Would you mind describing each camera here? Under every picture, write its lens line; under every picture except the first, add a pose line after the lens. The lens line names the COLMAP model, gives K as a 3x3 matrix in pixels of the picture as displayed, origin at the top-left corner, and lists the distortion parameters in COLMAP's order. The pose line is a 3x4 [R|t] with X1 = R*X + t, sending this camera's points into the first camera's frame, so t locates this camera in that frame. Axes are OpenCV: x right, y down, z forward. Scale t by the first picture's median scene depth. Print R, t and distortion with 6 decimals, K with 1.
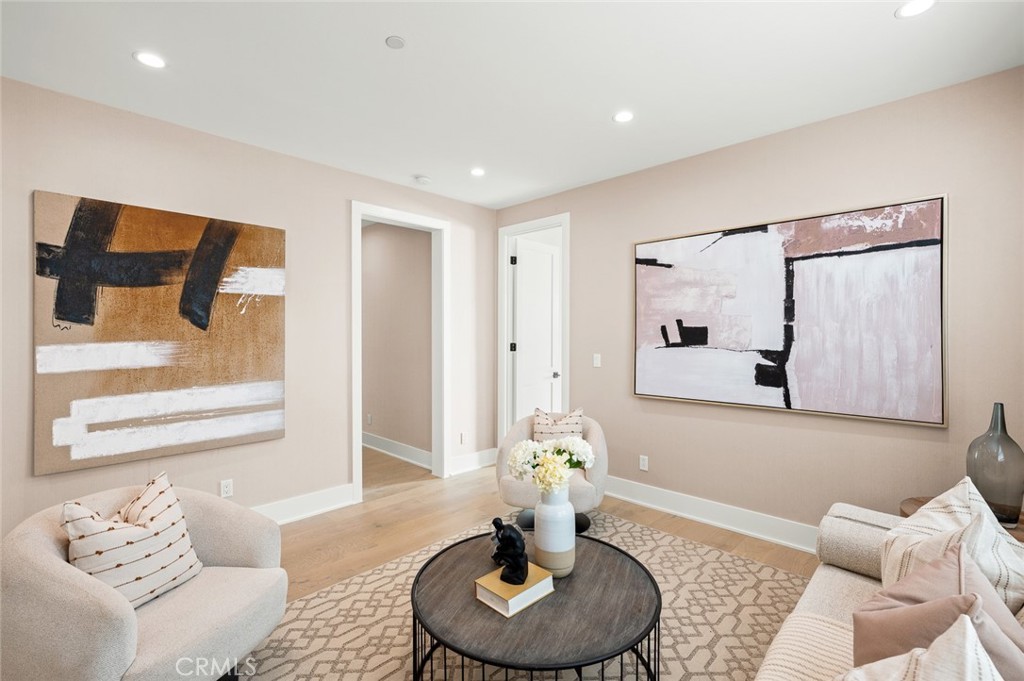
lens RADIAL K [[459.0, 0, 508.0], [0, 459.0, 335.5], [0, 0, 1]] dist [0.003206, -0.001660]
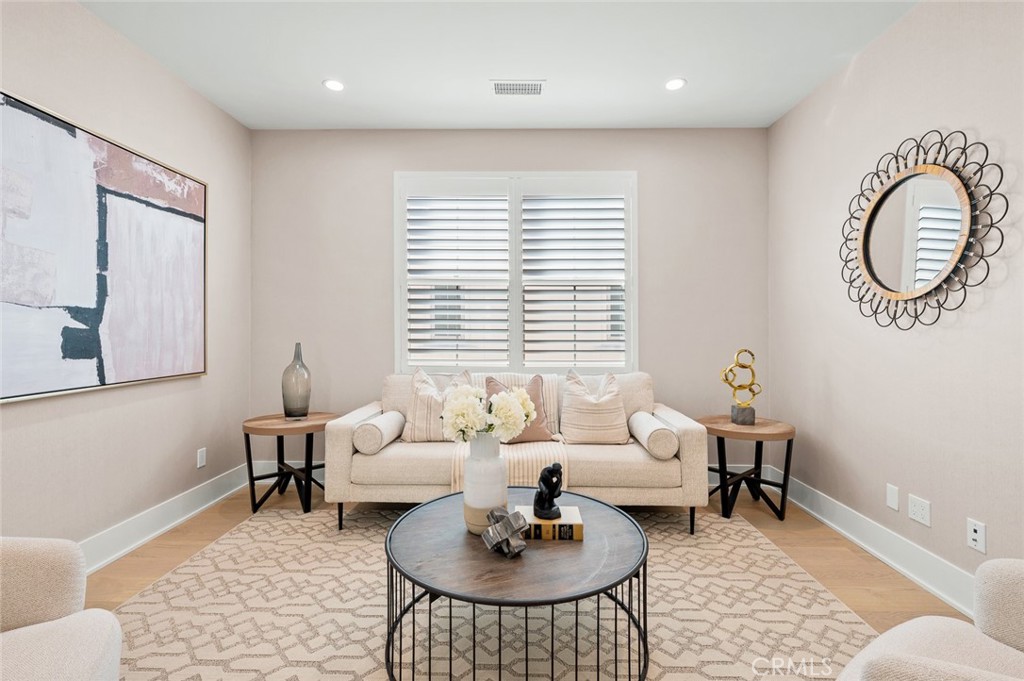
lens RADIAL K [[459.0, 0, 512.9], [0, 459.0, 337.7], [0, 0, 1]] dist [0.003206, -0.001660]
pose [[-0.691903, -0.009588, 0.721927, -0.424080], [-0.000046, 0.999912, 0.013235, 0.073657], [-0.721990, 0.009124, -0.691843, 1.070566]]
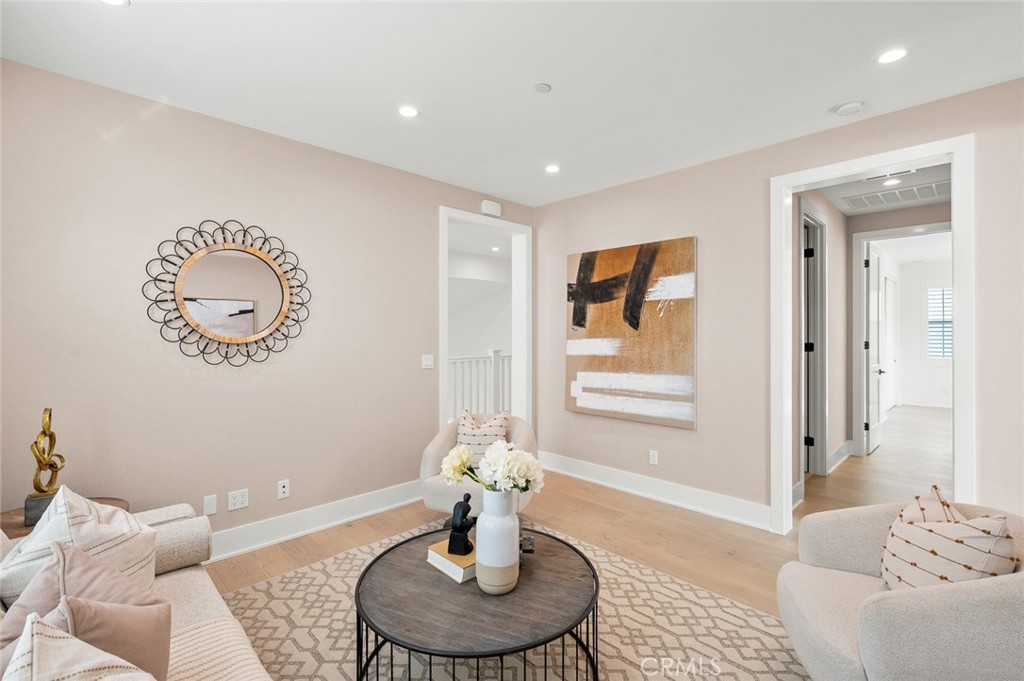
lens RADIAL K [[459.0, 0, 517.1], [0, 459.0, 335.5], [0, 0, 1]] dist [0.003206, -0.001660]
pose [[-0.017382, 0.004761, -0.999838, 0.680969], [-0.001560, 0.999987, 0.004789, -0.002657], [0.999848, 0.001643, -0.017374, 0.694788]]
